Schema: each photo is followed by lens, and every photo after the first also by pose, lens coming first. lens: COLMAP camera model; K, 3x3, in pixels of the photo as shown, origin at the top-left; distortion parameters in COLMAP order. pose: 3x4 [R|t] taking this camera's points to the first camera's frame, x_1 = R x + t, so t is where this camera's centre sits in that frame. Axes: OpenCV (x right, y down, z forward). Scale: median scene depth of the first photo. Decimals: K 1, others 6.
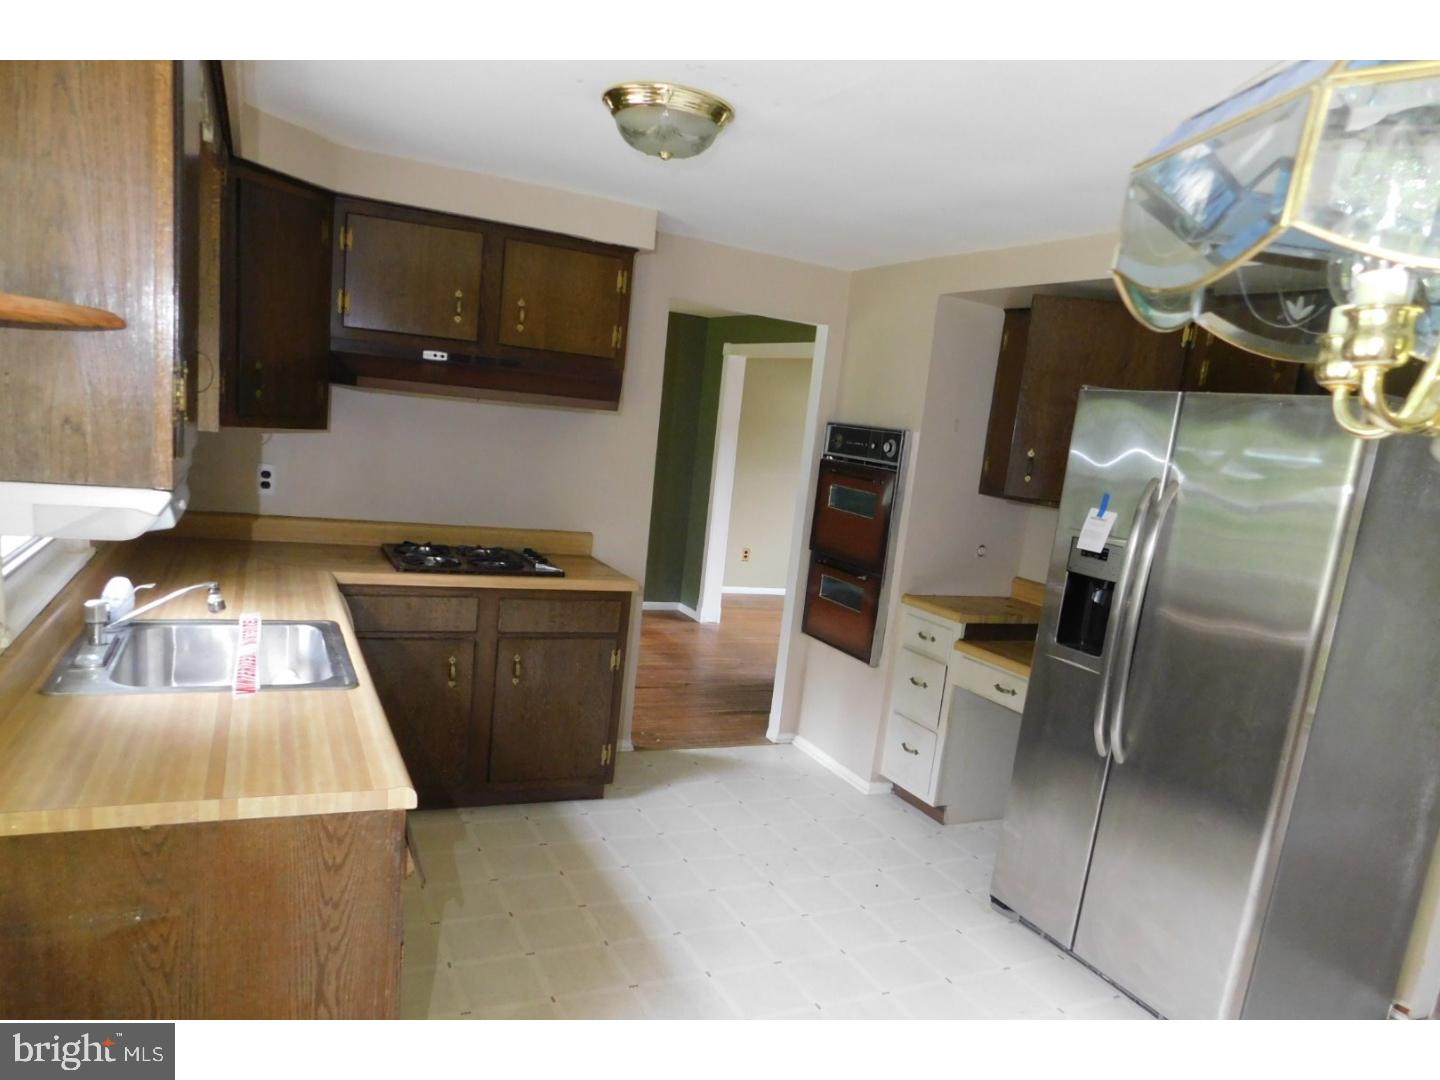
lens RADIAL K [[1020.0, 0, 753.5], [0, 1020.0, 540.3], [0, 0, 1]] dist [-0.007256, 0.003878]
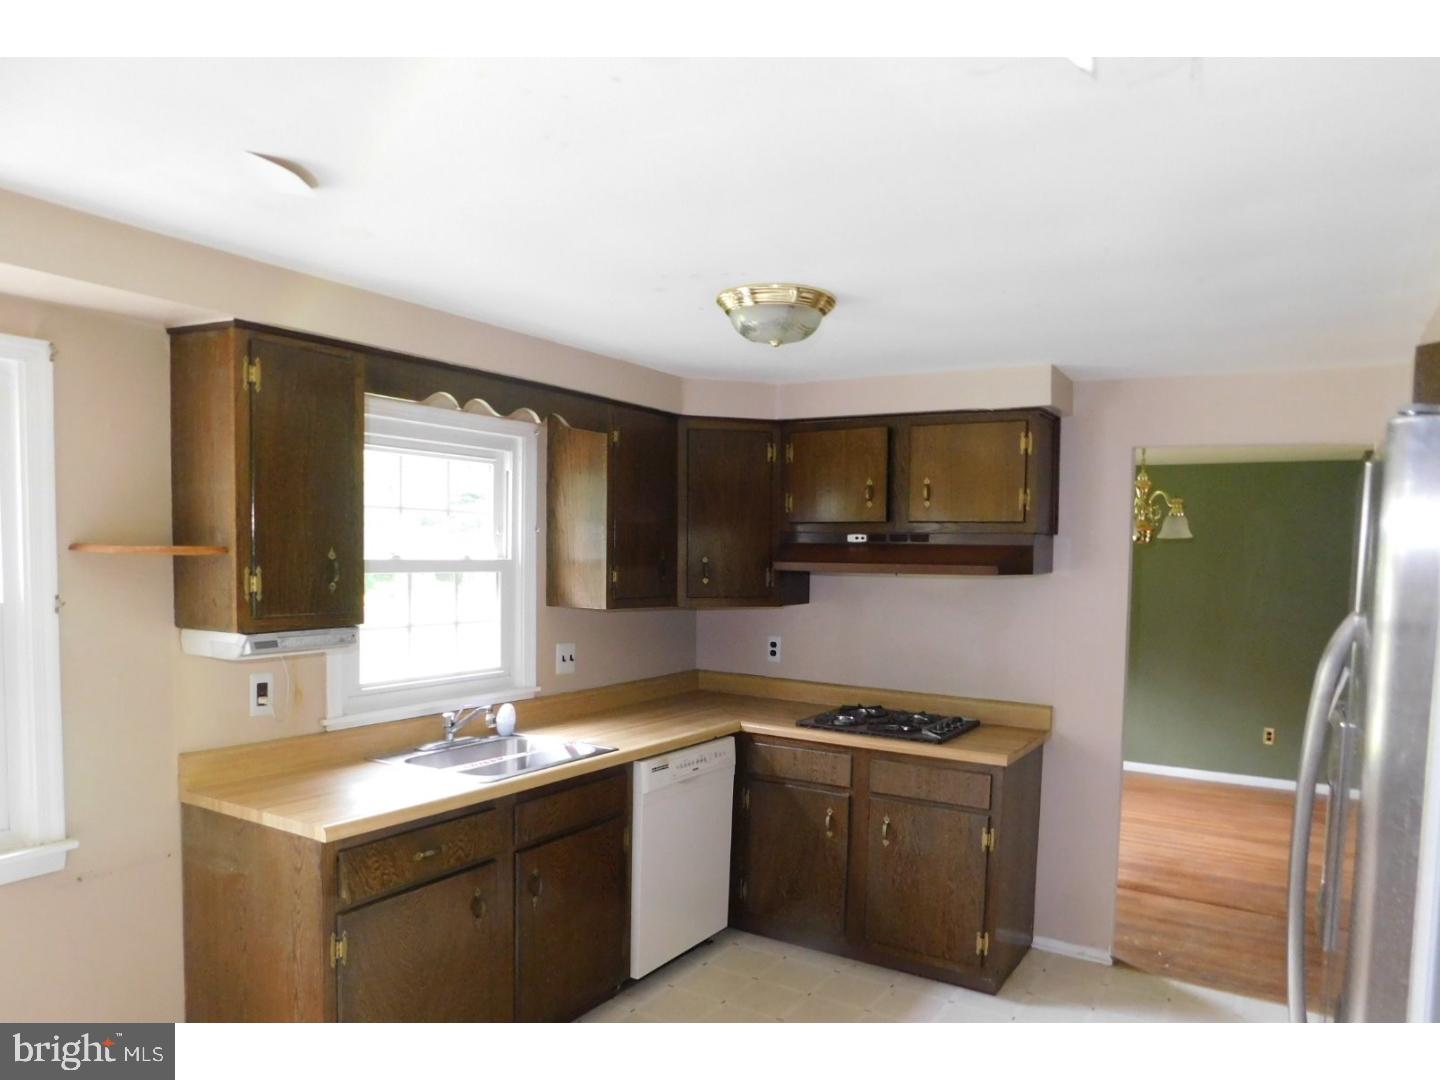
lens RADIAL K [[1011.5, 0, 720.0], [0, 1011.5, 540.0], [0, 0, 1]] dist [-0.028144, -0.001258]
pose [[0.534138, -0.098613, -0.839626, 0.553774], [-0.063039, 0.985763, -0.155879, 0.006496], [0.843044, 0.136190, 0.520317, 0.284003]]
